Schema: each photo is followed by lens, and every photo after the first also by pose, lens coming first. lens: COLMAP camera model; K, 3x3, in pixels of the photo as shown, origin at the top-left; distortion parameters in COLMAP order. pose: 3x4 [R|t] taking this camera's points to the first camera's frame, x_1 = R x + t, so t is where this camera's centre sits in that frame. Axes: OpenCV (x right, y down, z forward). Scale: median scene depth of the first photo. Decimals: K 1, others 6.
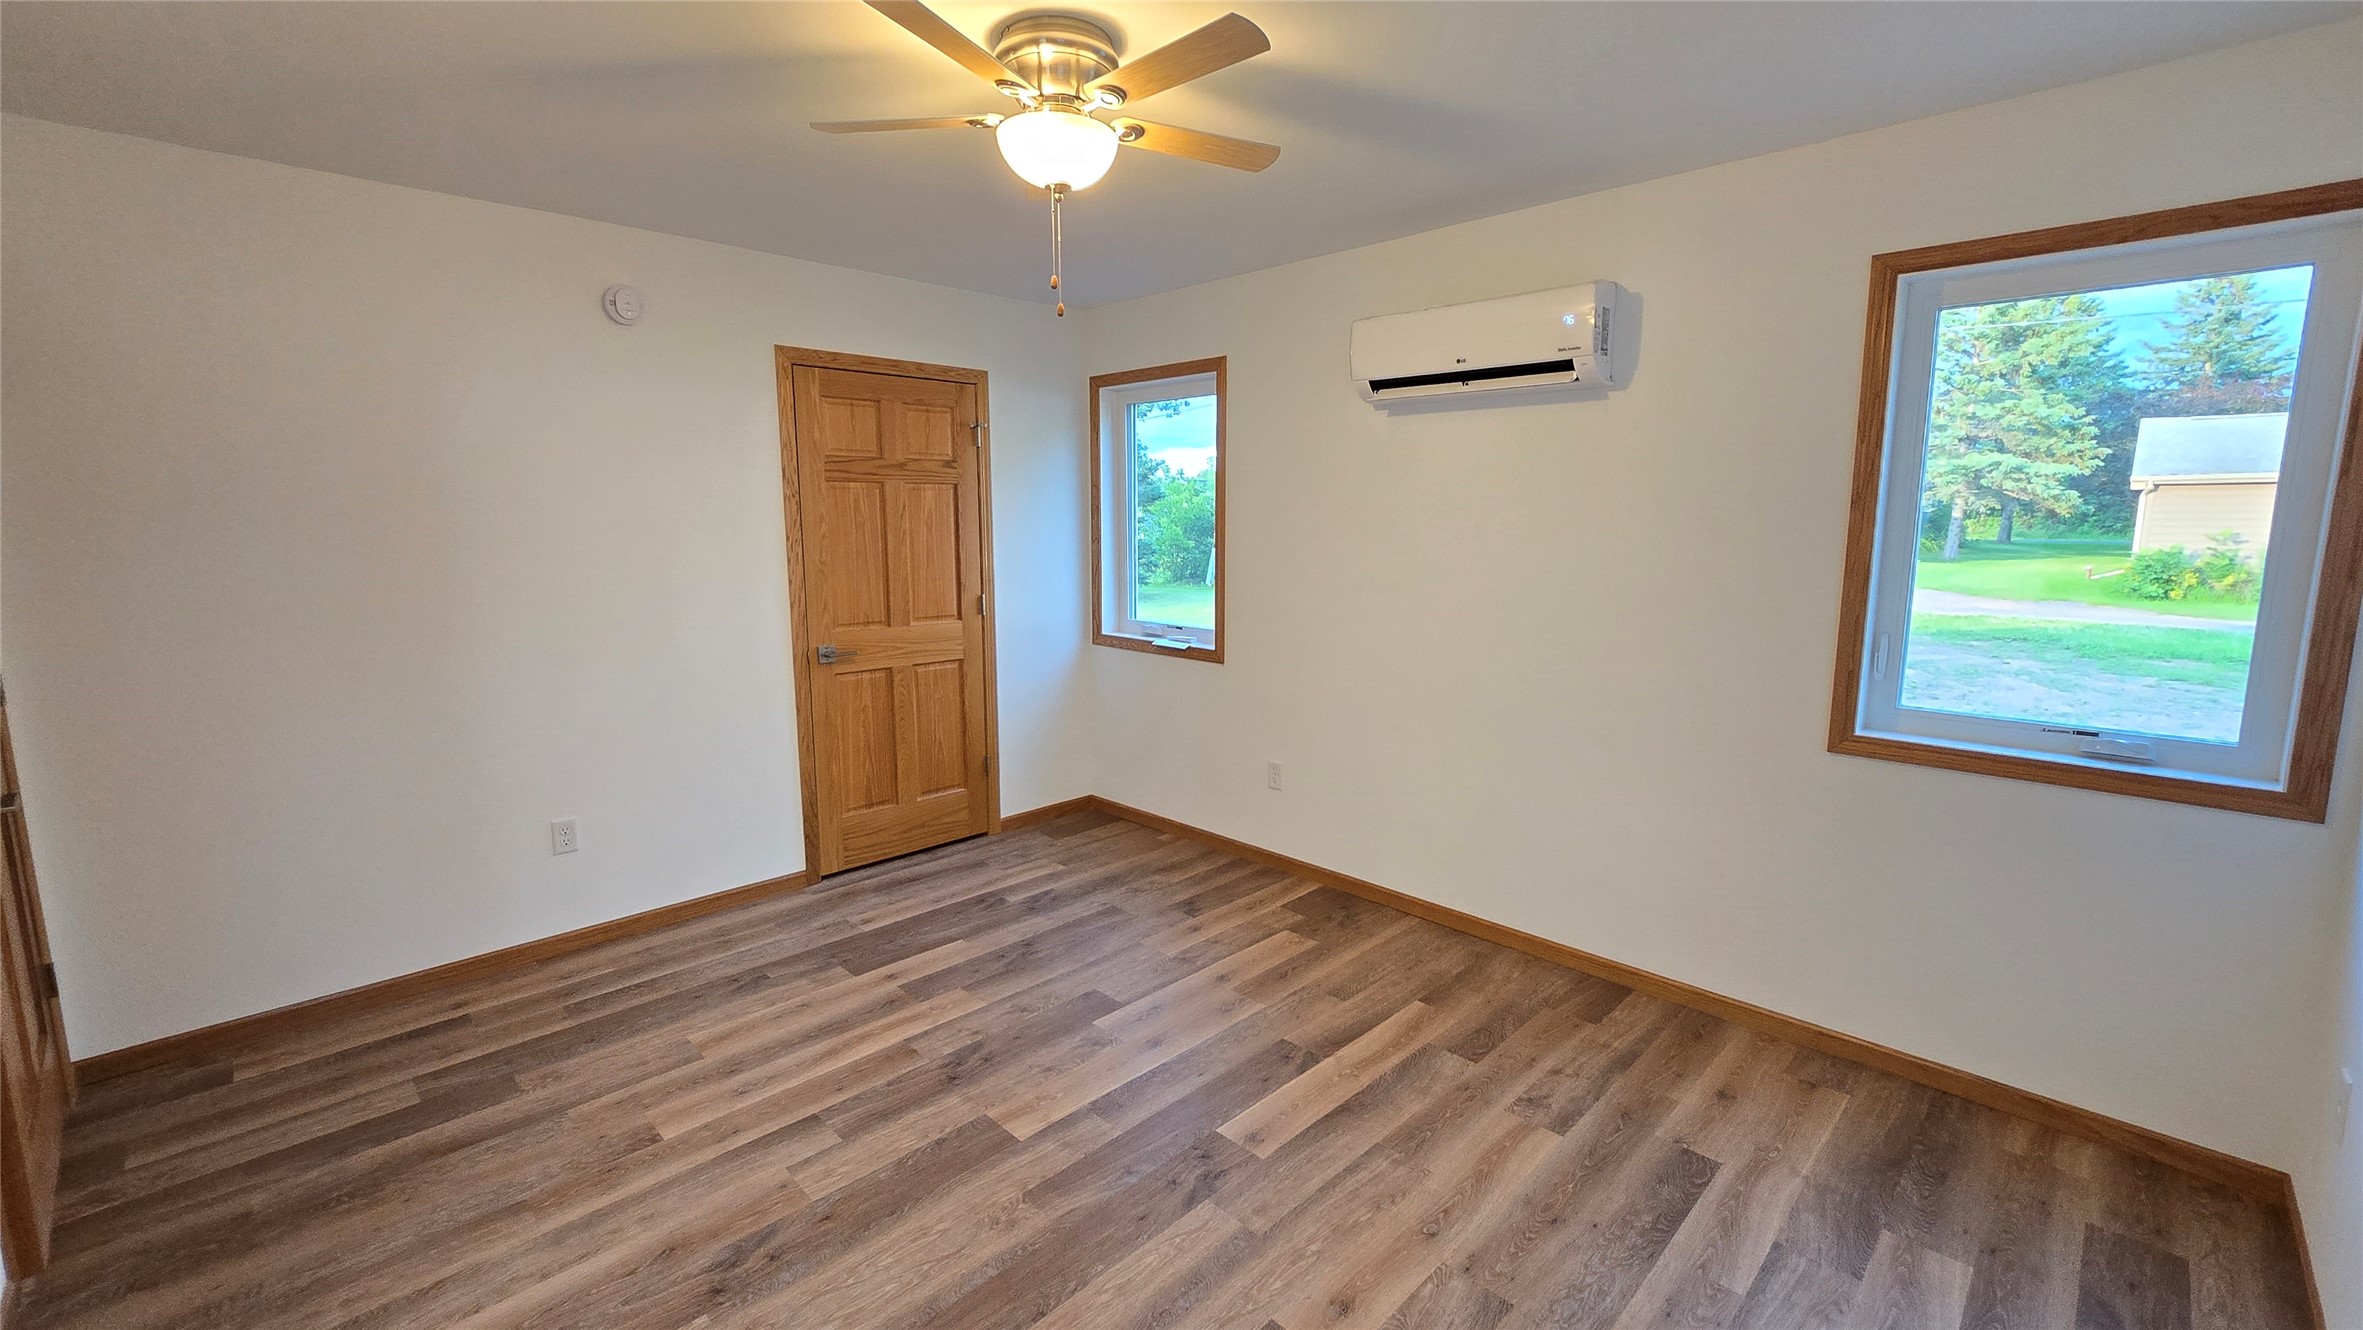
lens RADIAL K [[962.3, 0, 1207.3], [0, 962.3, 654.6], [0, 0, 1]] dist [-0.005166, 0.000960]
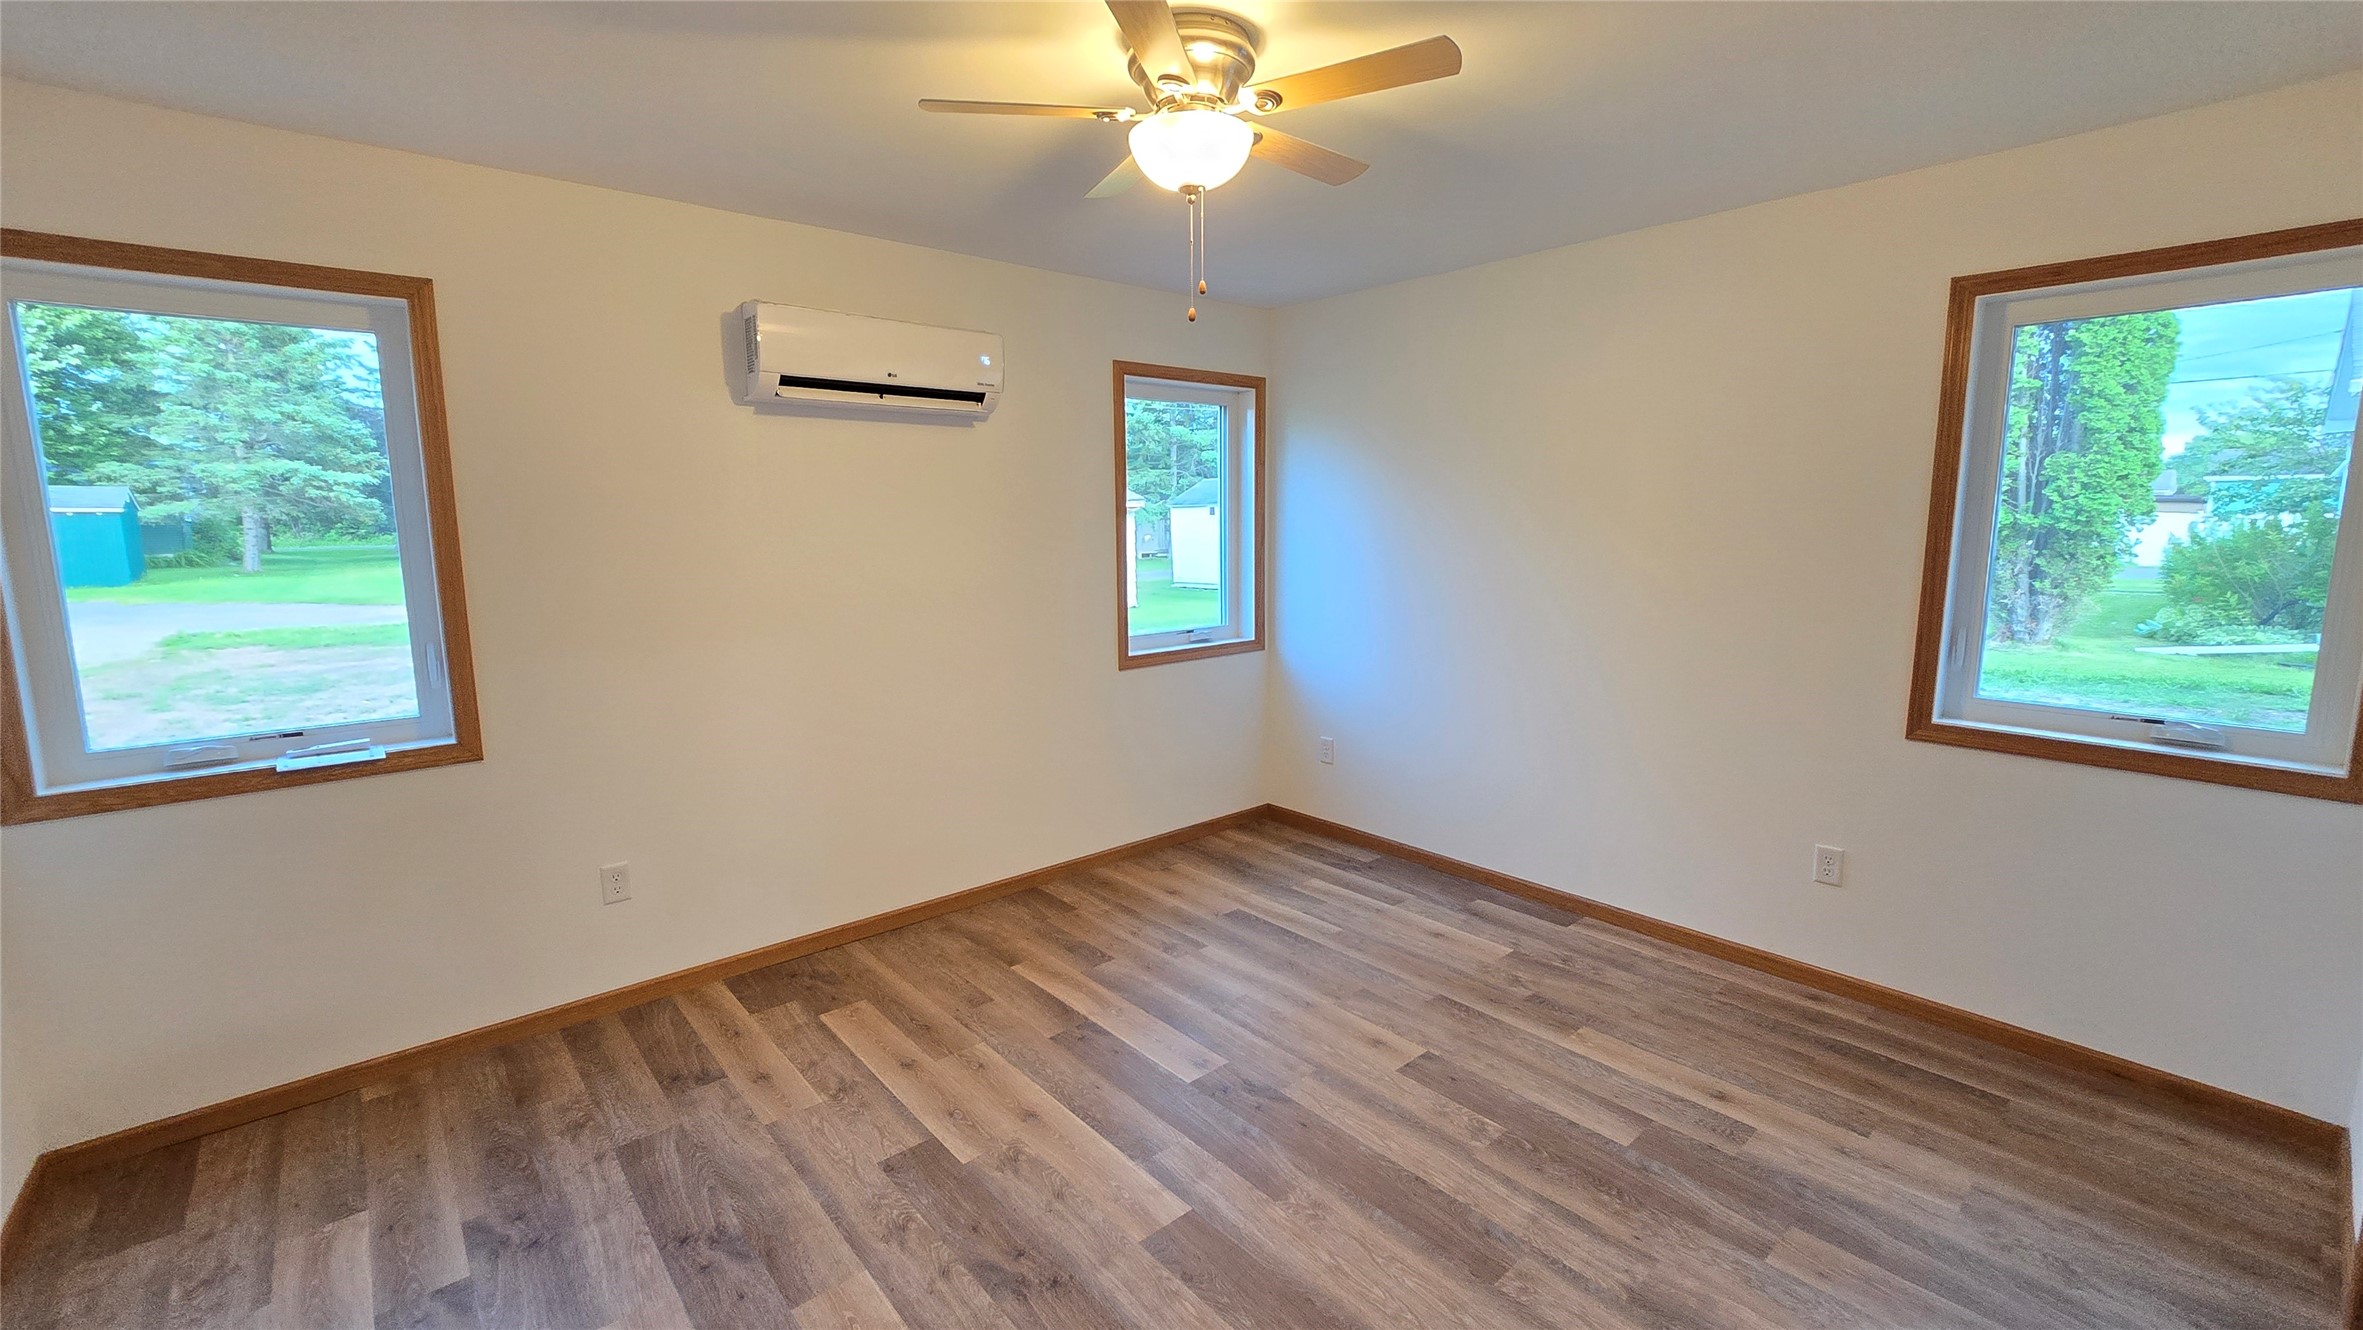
lens RADIAL K [[962.3, 0, 1147.9], [0, 962.3, 666.7], [0, 0, 1]] dist [-0.005166, 0.000960]
pose [[0.098725, -0.157025, 0.982648, -0.730675], [0.152402, 0.978208, 0.141004, -0.098126], [-0.983375, 0.135837, 0.120504, 0.616301]]
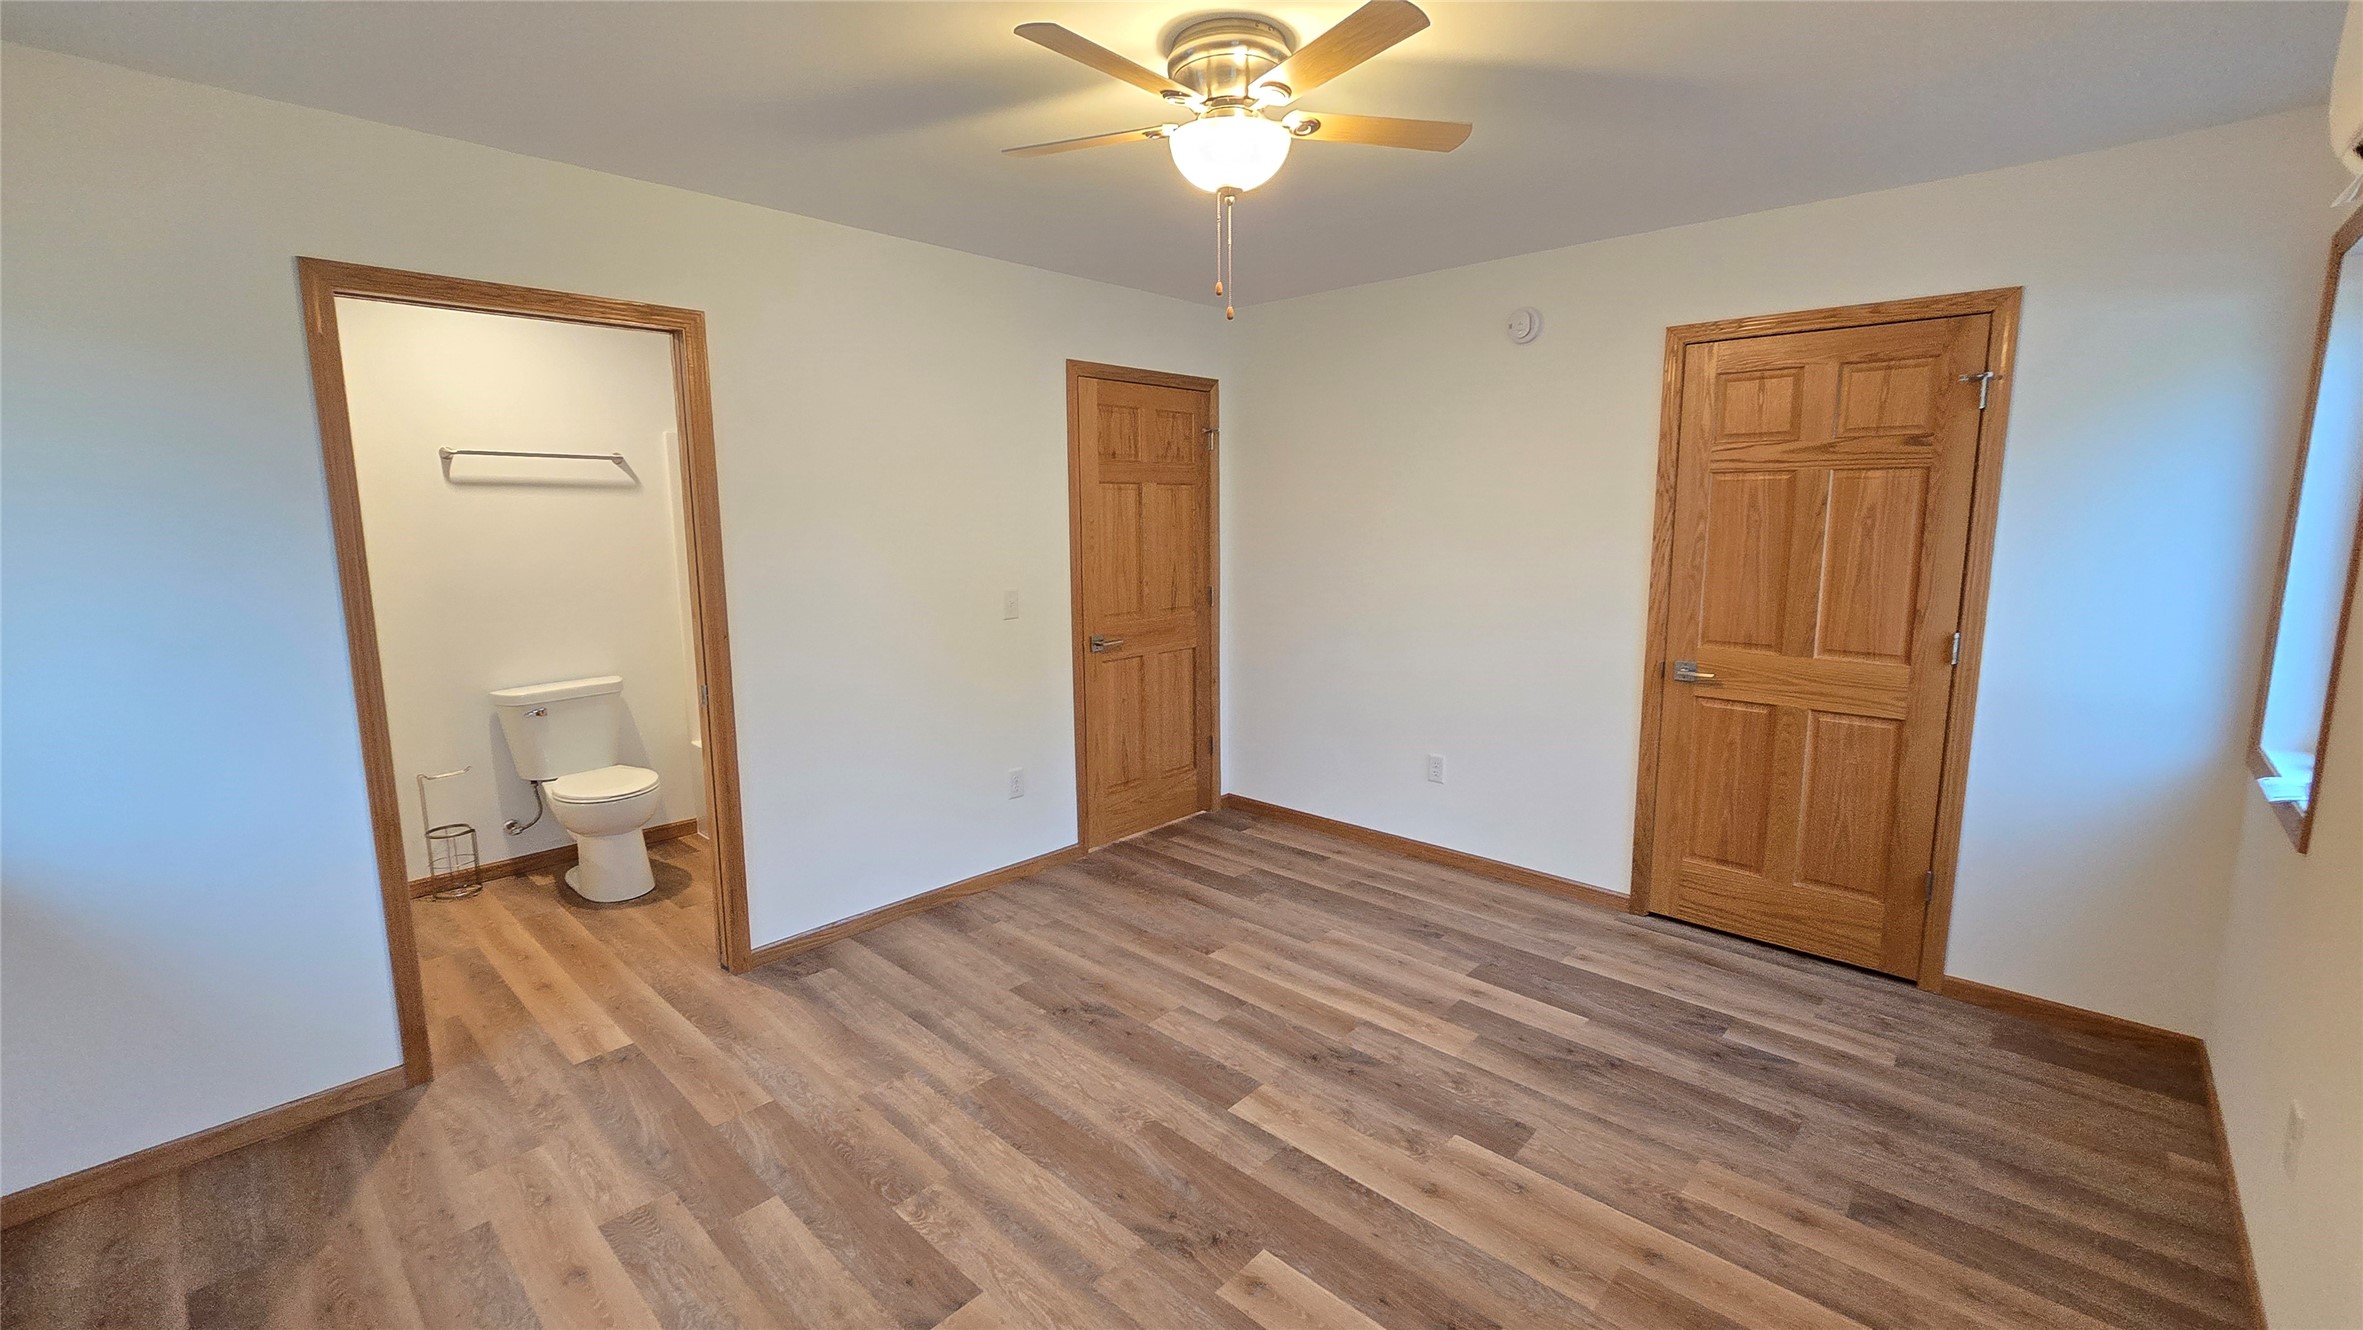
lens RADIAL K [[962.3, 0, 1158.8], [0, 962.3, 653.4], [0, 0, 1]] dist [-0.005166, 0.000960]
pose [[0.015902, 0.149596, -0.988619, 0.554729], [-0.138688, 0.979517, 0.145988, -0.093090], [0.990208, 0.134788, 0.036324, 0.586861]]
